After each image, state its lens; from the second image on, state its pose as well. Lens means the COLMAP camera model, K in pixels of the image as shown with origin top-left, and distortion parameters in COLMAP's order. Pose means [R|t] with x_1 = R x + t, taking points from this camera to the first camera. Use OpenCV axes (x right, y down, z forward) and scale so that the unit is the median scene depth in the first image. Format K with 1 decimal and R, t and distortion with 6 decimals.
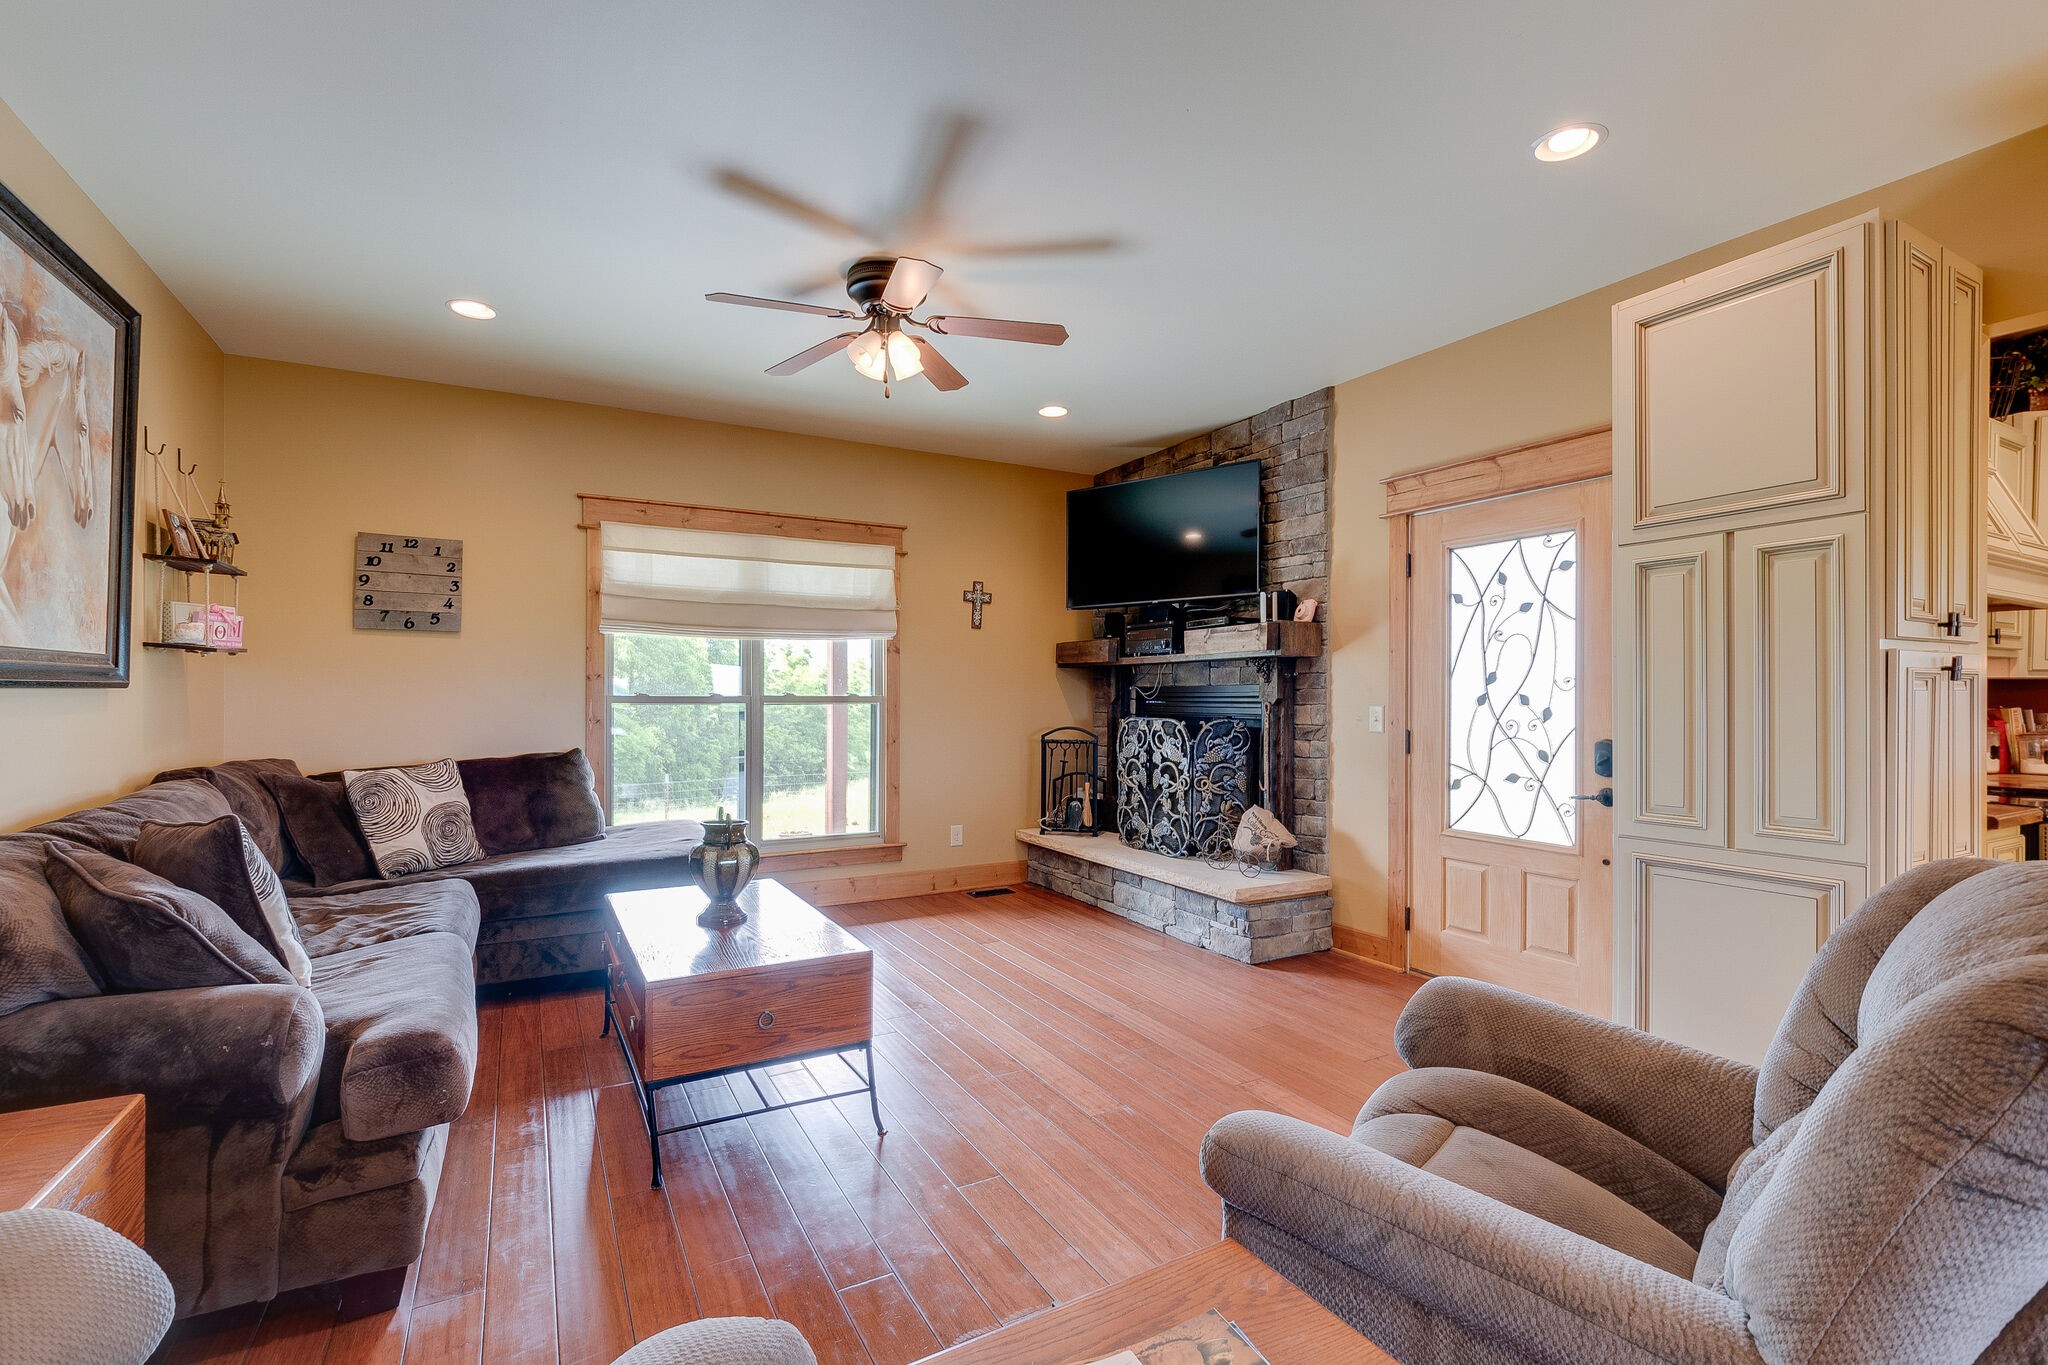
lens RADIAL K [[931.0, 0, 1027.2], [0, 931.0, 691.9], [0, 0, 1]] dist [0.001463, -0.002444]
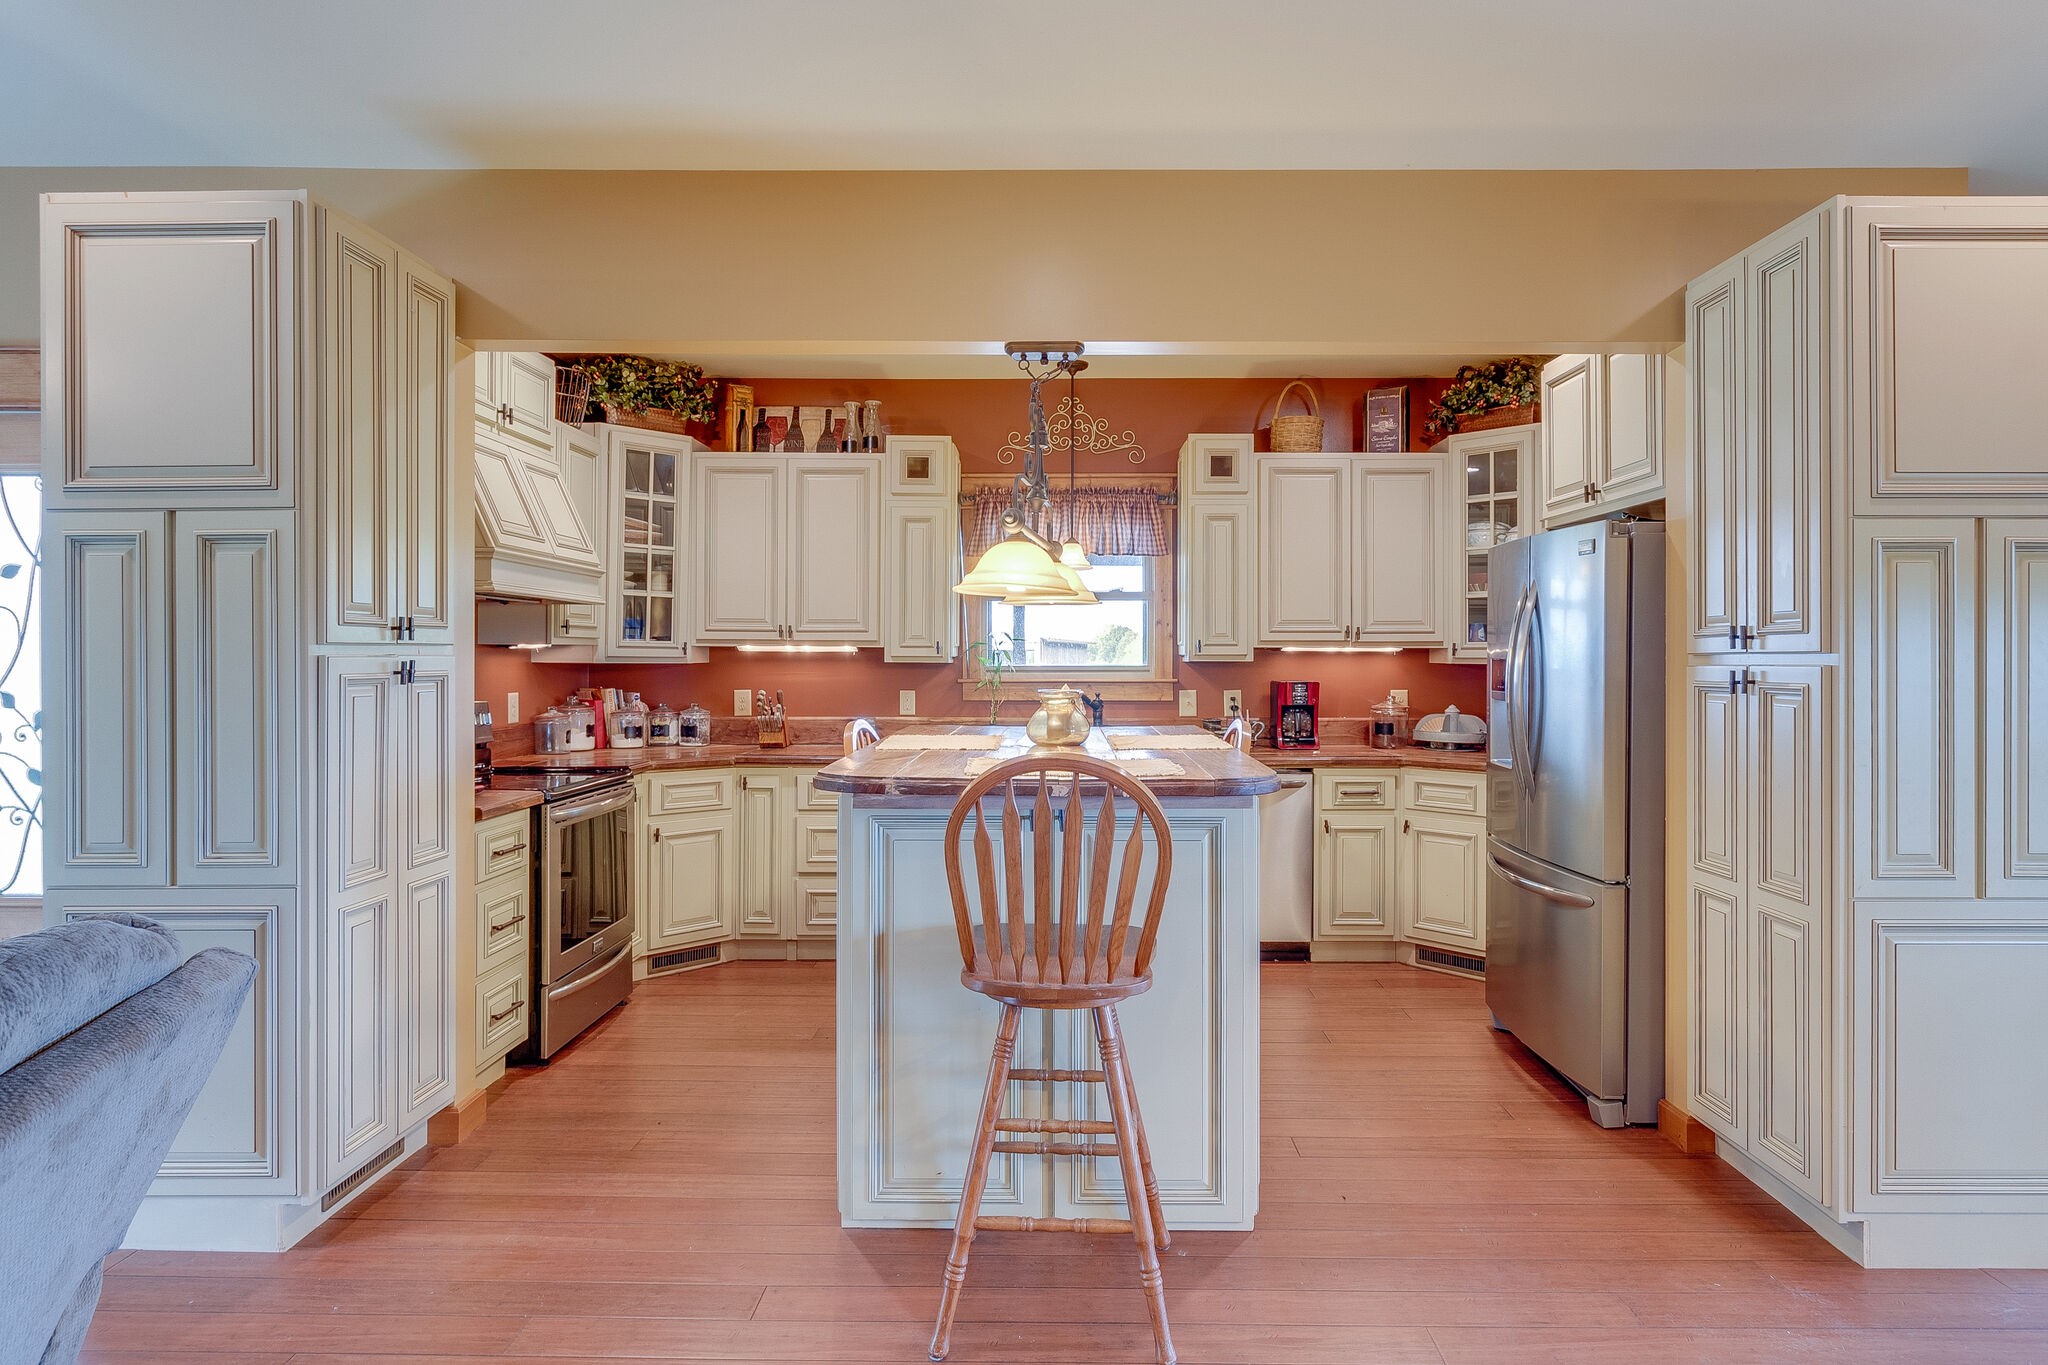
lens RADIAL K [[1144.7, 0, 1039.9], [0, 1144.7, 649.6], [0, 0, 1]] dist [-0.000166, 0.000780]
pose [[0.485586, 0.005213, 0.874173, 0.237201], [-0.001551, 0.999986, -0.005101, -0.043215], [-0.874188, 0.001122, 0.485587, -0.196528]]
